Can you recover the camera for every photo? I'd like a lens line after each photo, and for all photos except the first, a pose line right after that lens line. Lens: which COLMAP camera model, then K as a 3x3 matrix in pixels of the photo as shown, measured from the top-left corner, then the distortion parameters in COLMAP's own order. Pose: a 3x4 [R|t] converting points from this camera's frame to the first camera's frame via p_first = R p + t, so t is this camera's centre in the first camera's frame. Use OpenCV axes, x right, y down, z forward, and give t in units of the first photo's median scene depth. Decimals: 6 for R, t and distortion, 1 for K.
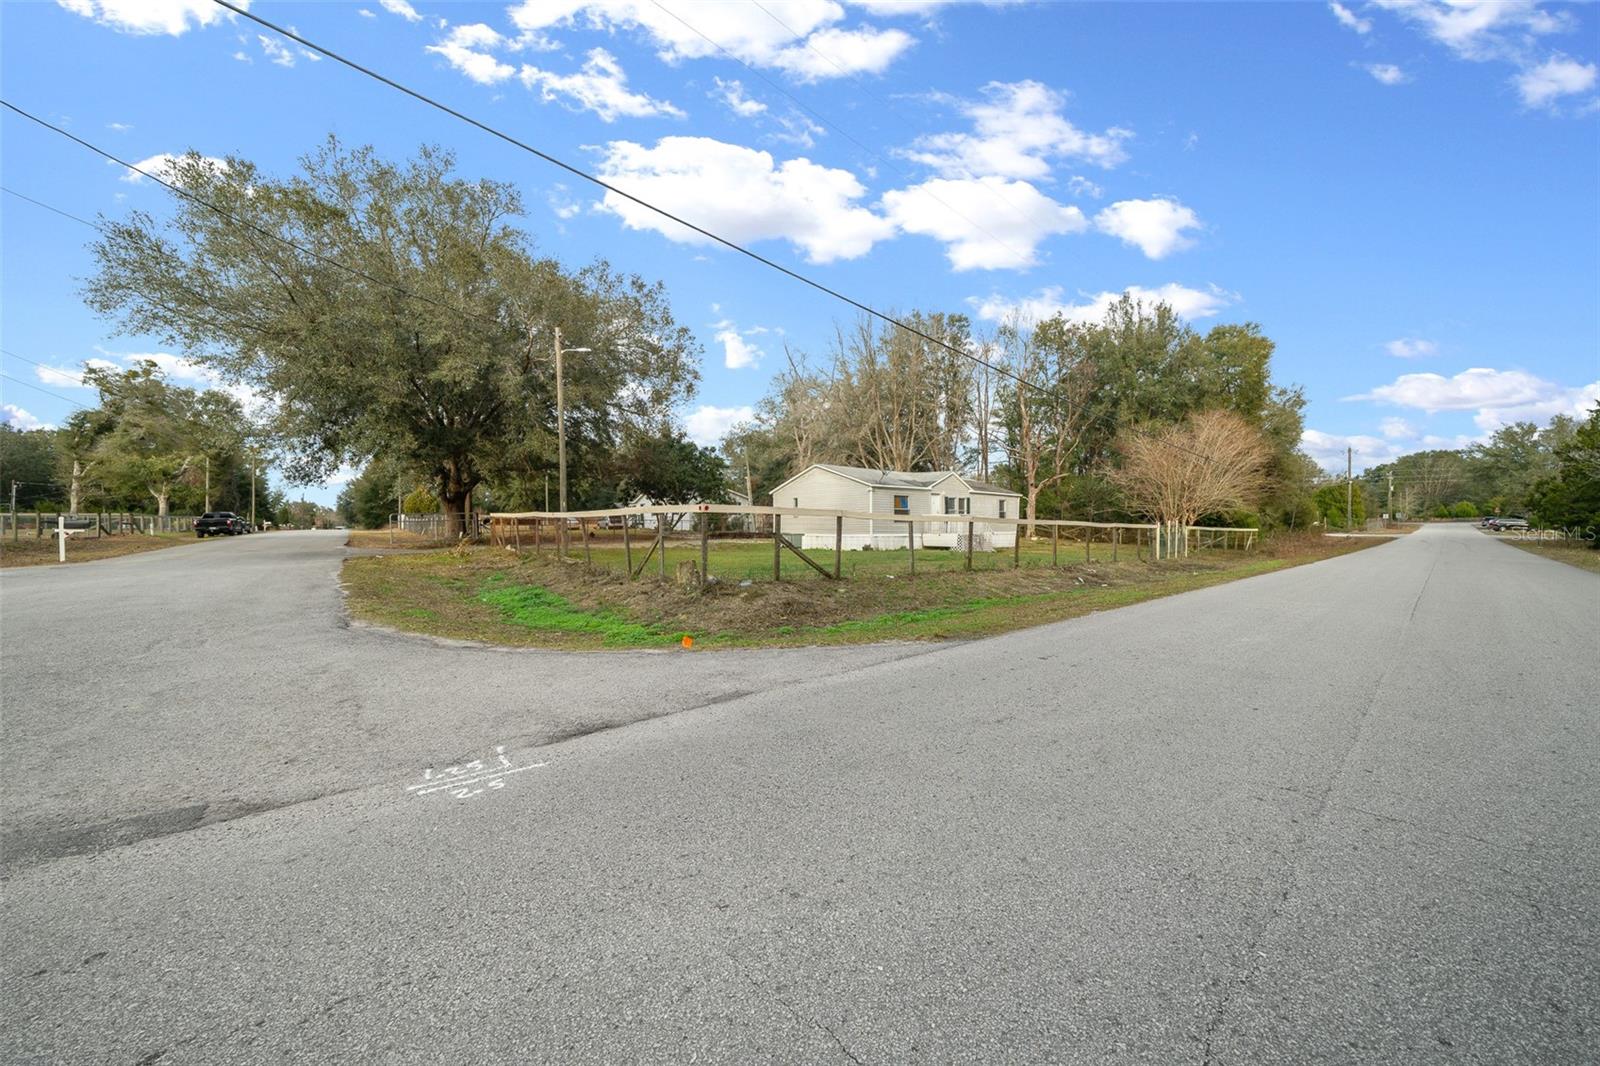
lens RADIAL K [[557.9, 0, 794.9], [0, 557.9, 531.1], [0, 0, 1]] dist [-0.002250, 0.000026]
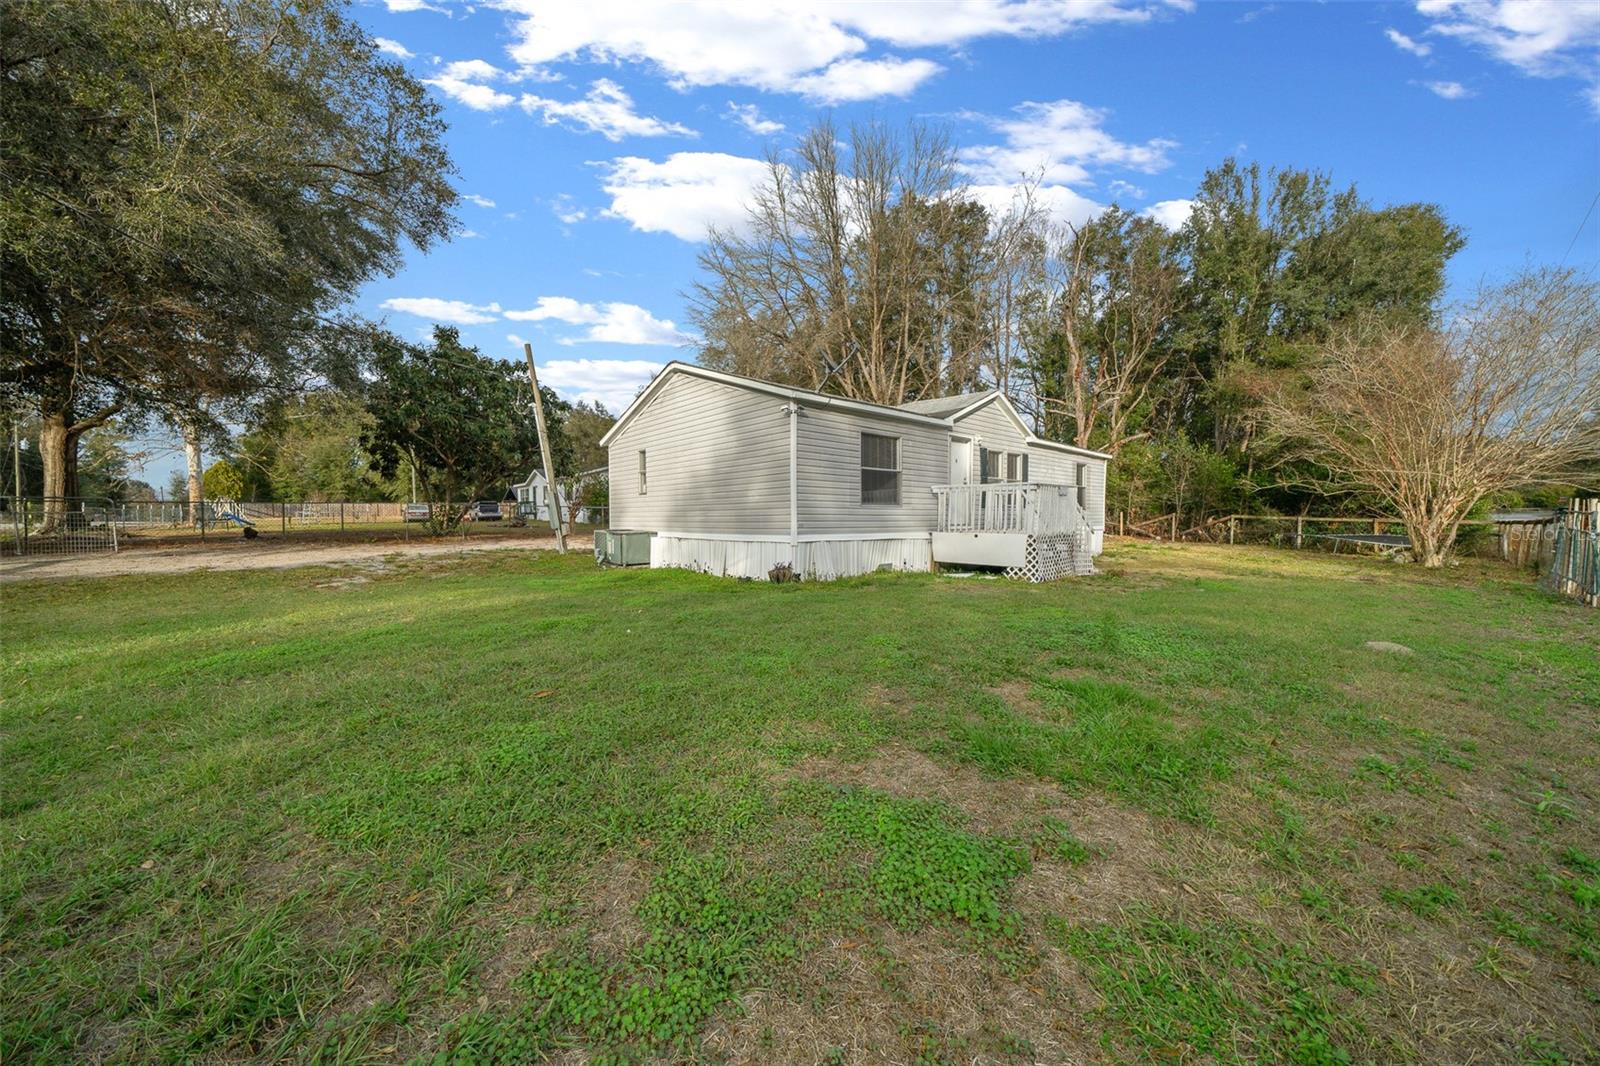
lens RADIAL K [[545.6, 0, 790.4], [0, 545.6, 534.7], [0, 0, 1]] dist [-0.007612, 0.000175]
pose [[0.999960, -0.001852, 0.008798, 0.097414], [0.001659, 0.999759, 0.021889, -0.001771], [-0.008836, -0.021873, 0.999722, 0.486430]]
